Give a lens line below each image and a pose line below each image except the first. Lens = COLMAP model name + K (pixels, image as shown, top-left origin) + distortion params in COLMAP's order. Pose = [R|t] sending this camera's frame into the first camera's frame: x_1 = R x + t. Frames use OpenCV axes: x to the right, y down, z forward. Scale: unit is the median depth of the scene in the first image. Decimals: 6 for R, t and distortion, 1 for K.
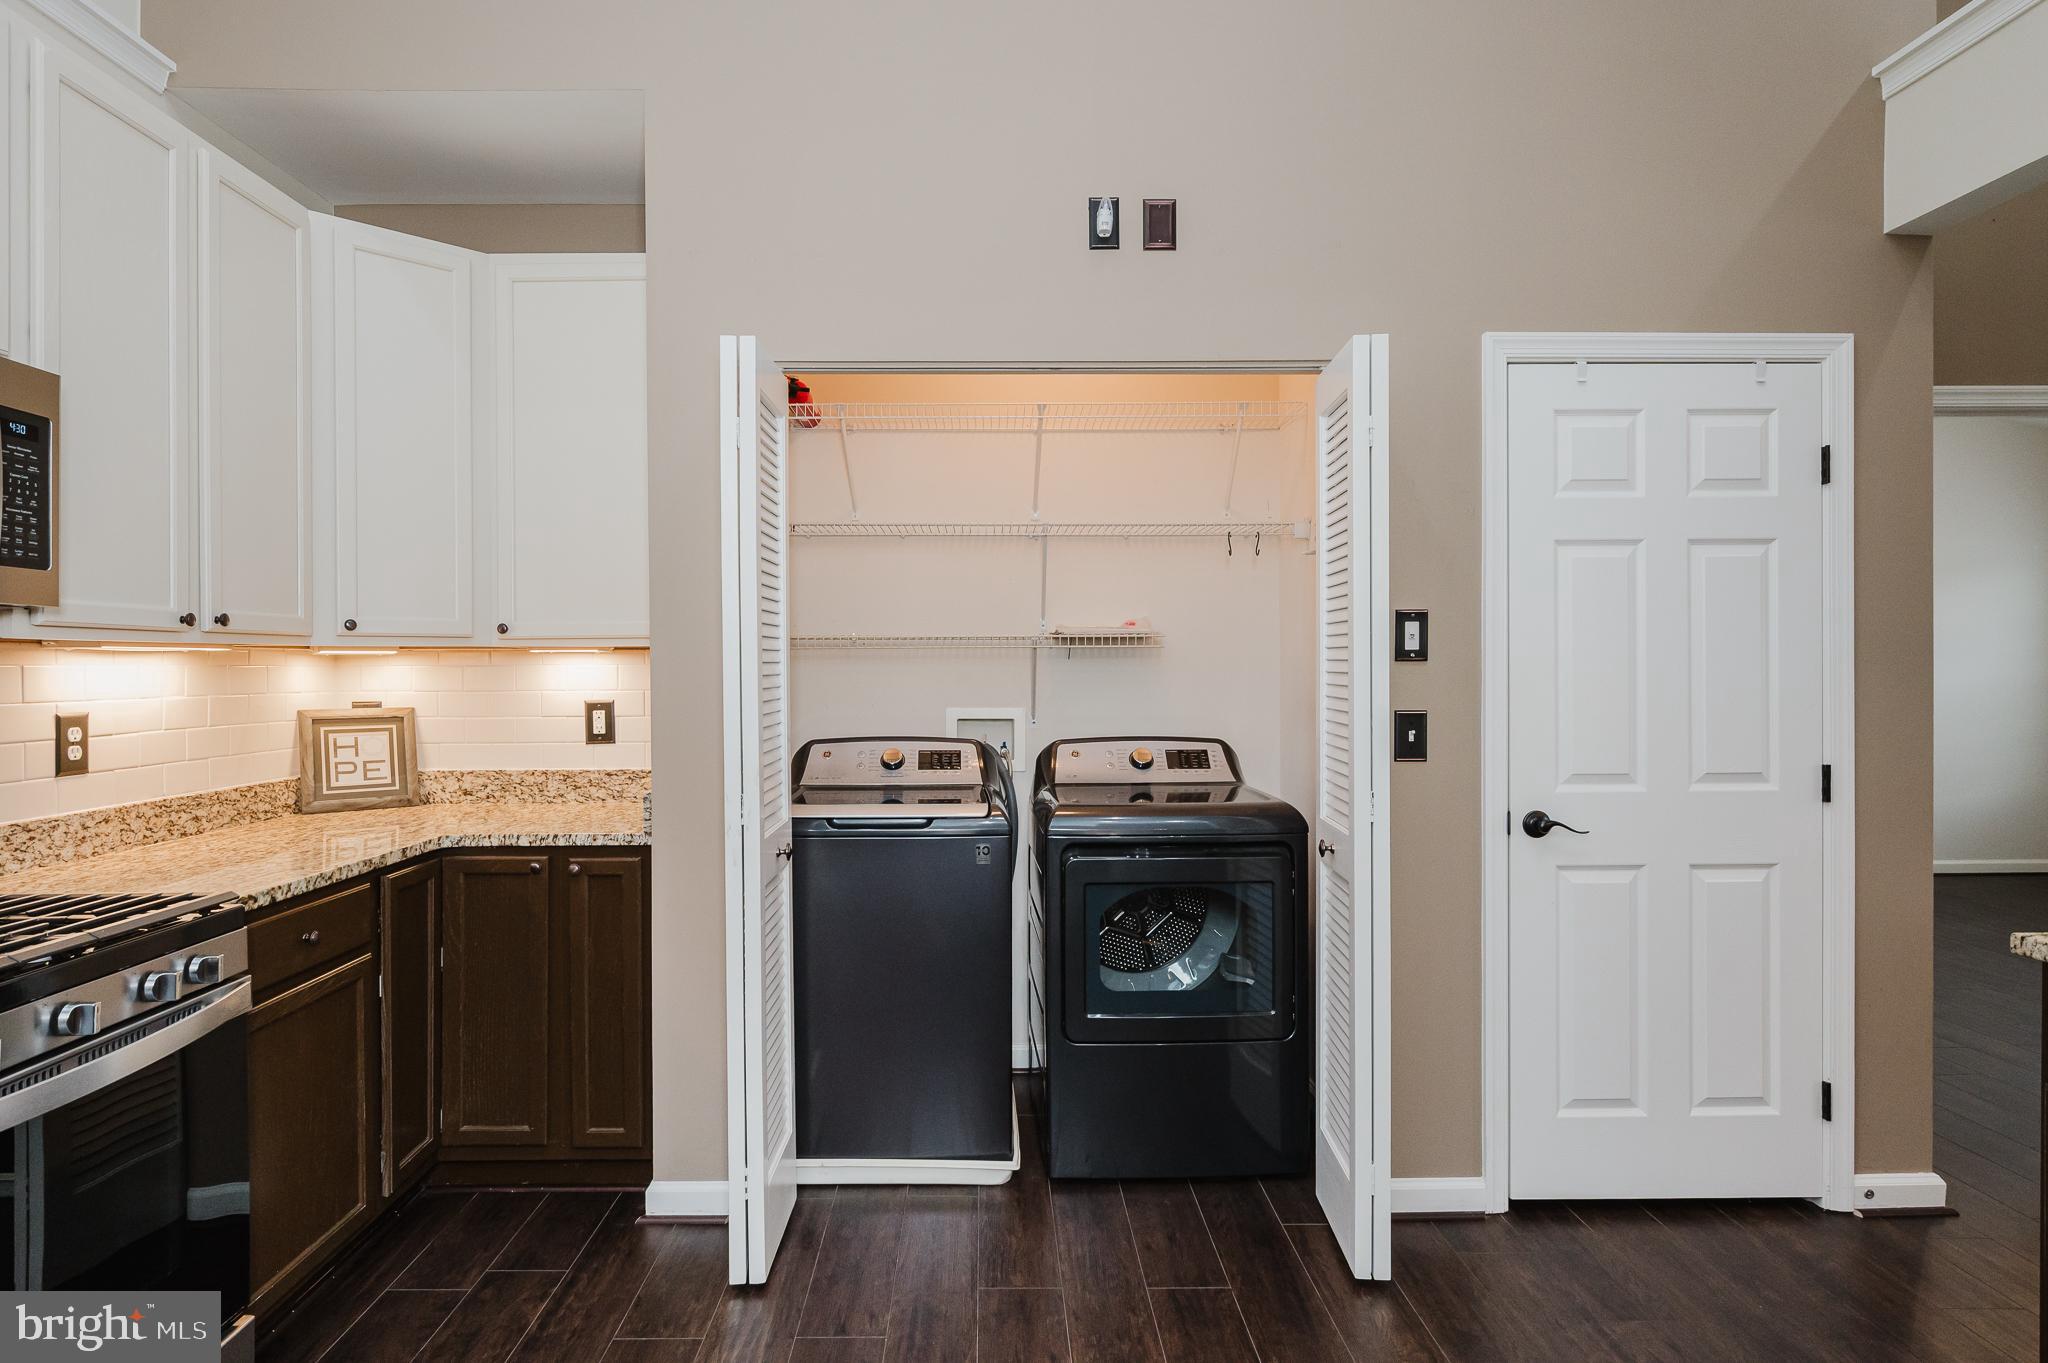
lens RADIAL K [[1113.6, 0, 971.0], [0, 1113.6, 670.6], [0, 0, 1]] dist [-0.007030, 0.001589]
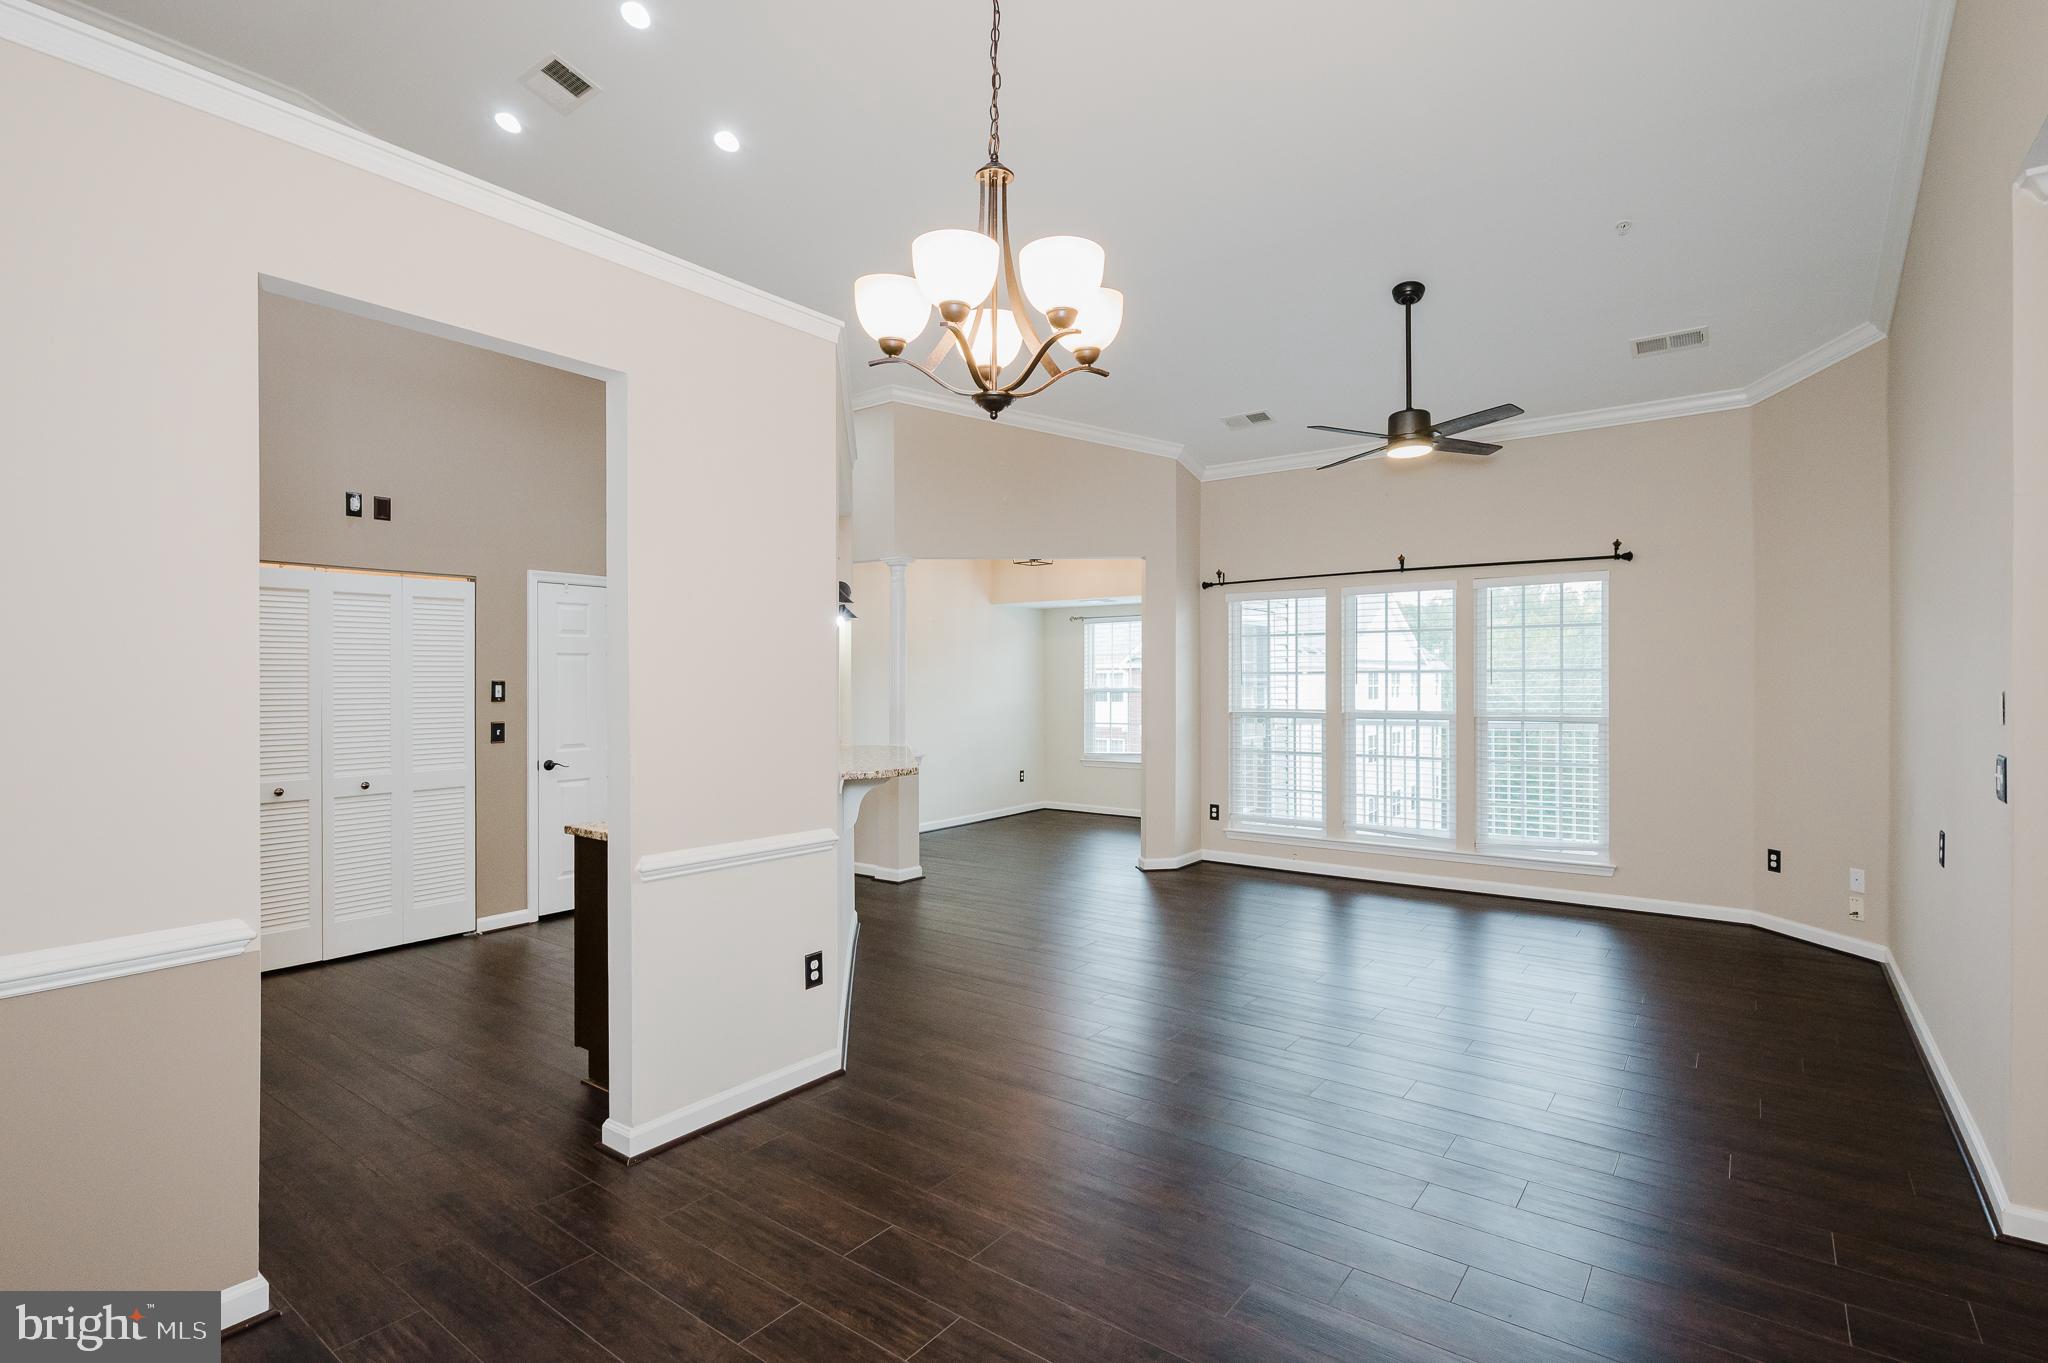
lens RADIAL K [[981.3, 0, 1017.4], [0, 981.3, 681.1], [0, 0, 1]] dist [0.002769, 0.000699]
pose [[0.610425, 0.000718, 0.792074, -0.617837], [0.002458, 0.999993, -0.002801, -0.045228], [-0.792070, 0.003657, 0.610419, -1.222053]]
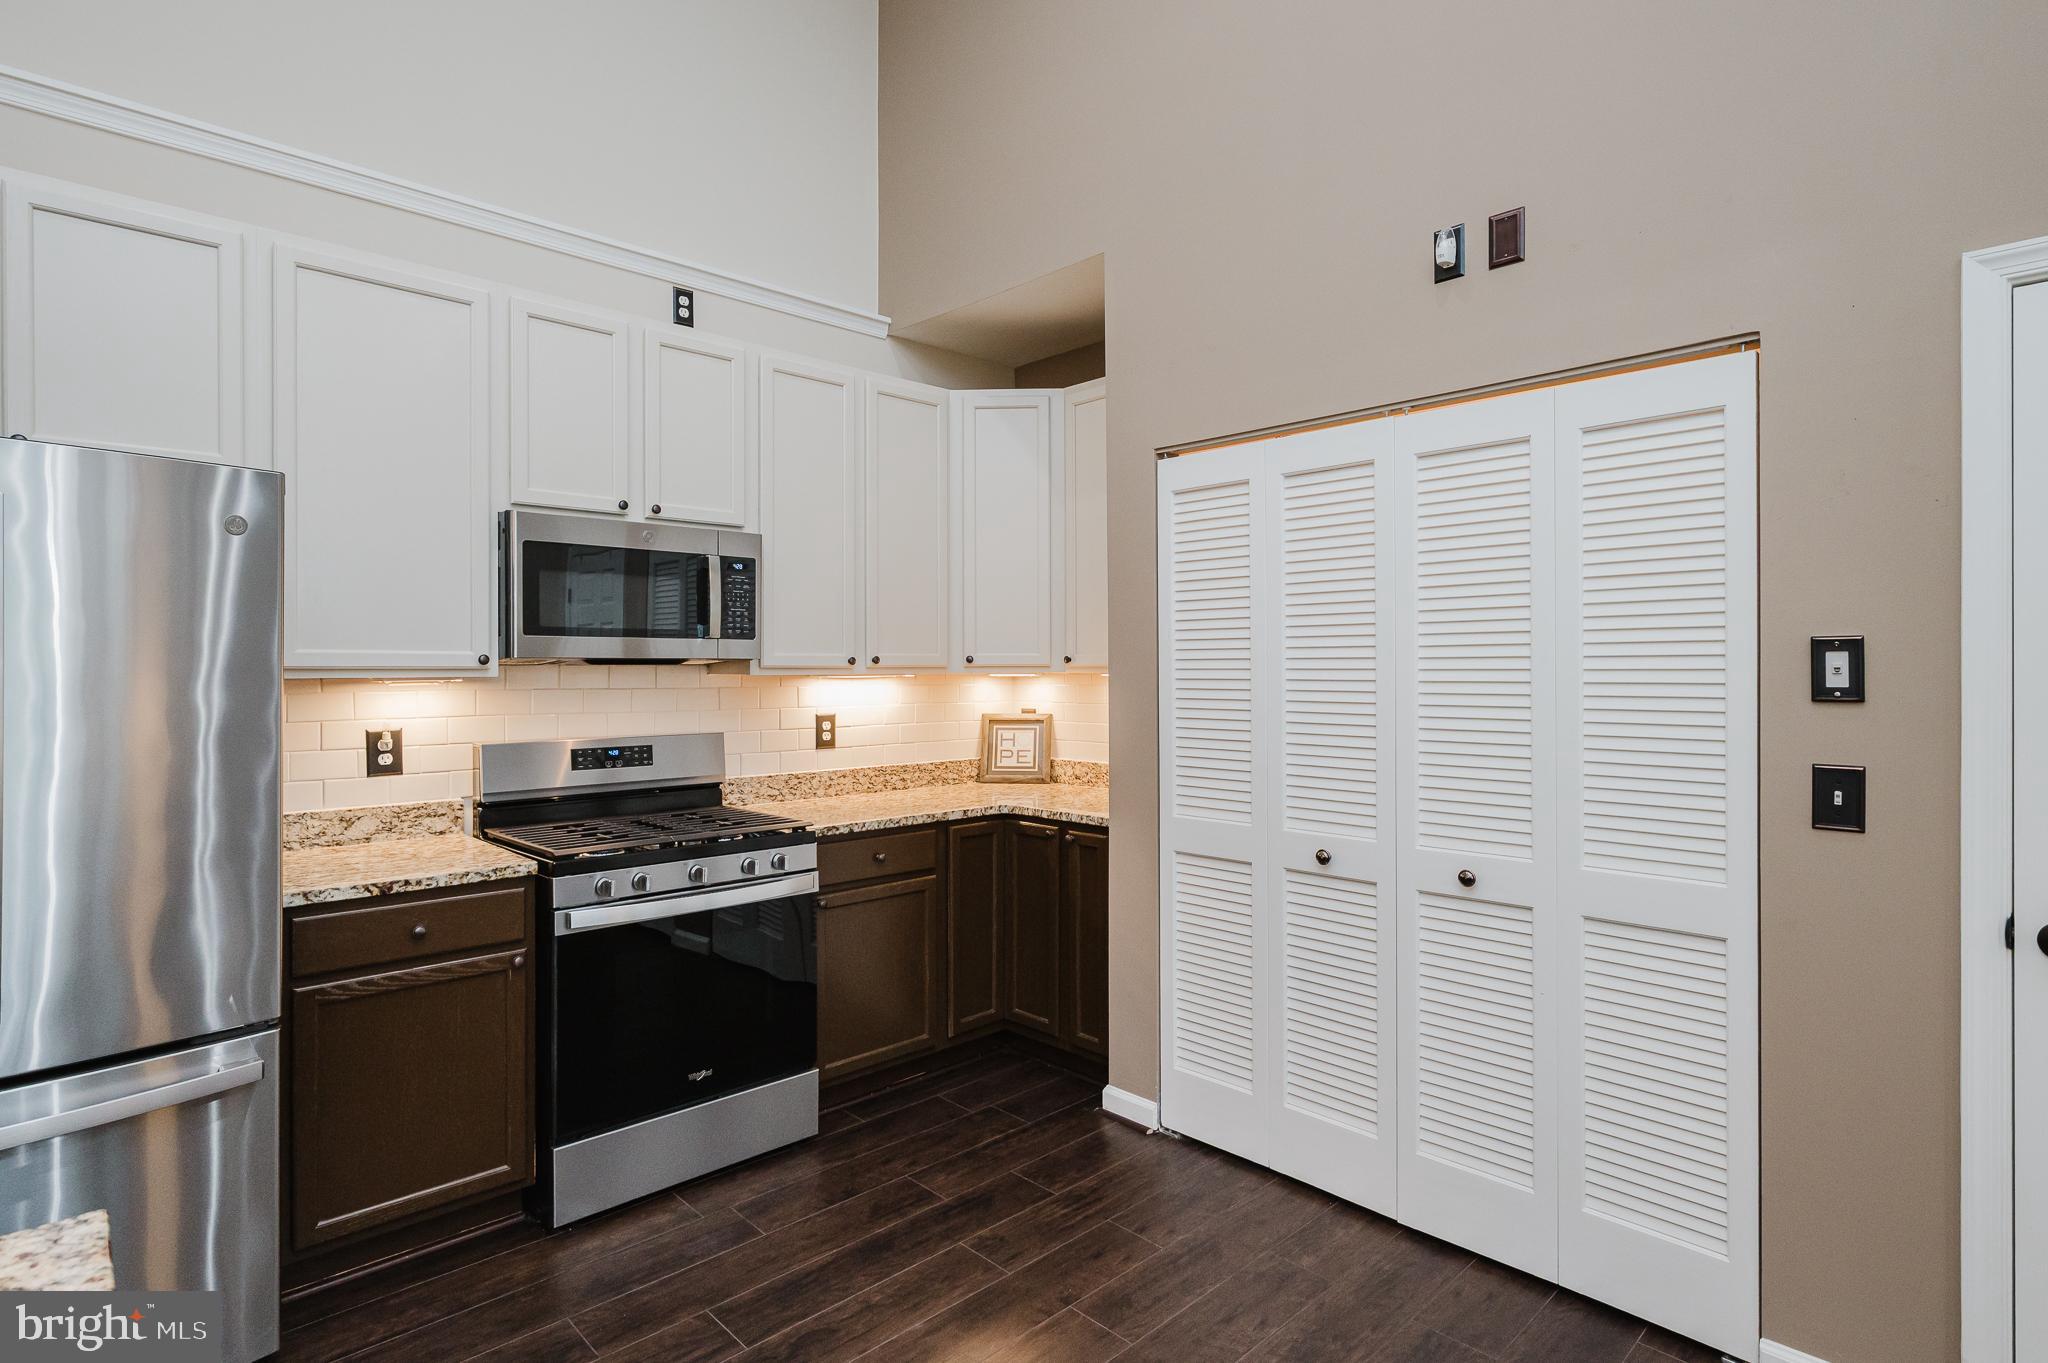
lens RADIAL K [[1041.9, 0, 1027.0], [0, 1041.9, 670.6], [0, 0, 1]] dist [0.005528, 0.000045]
pose [[0.690130, 0.004125, -0.723674, 0.537752], [-0.003260, 0.999991, 0.002590, -0.031026], [0.723678, 0.000572, 0.690137, 0.082680]]
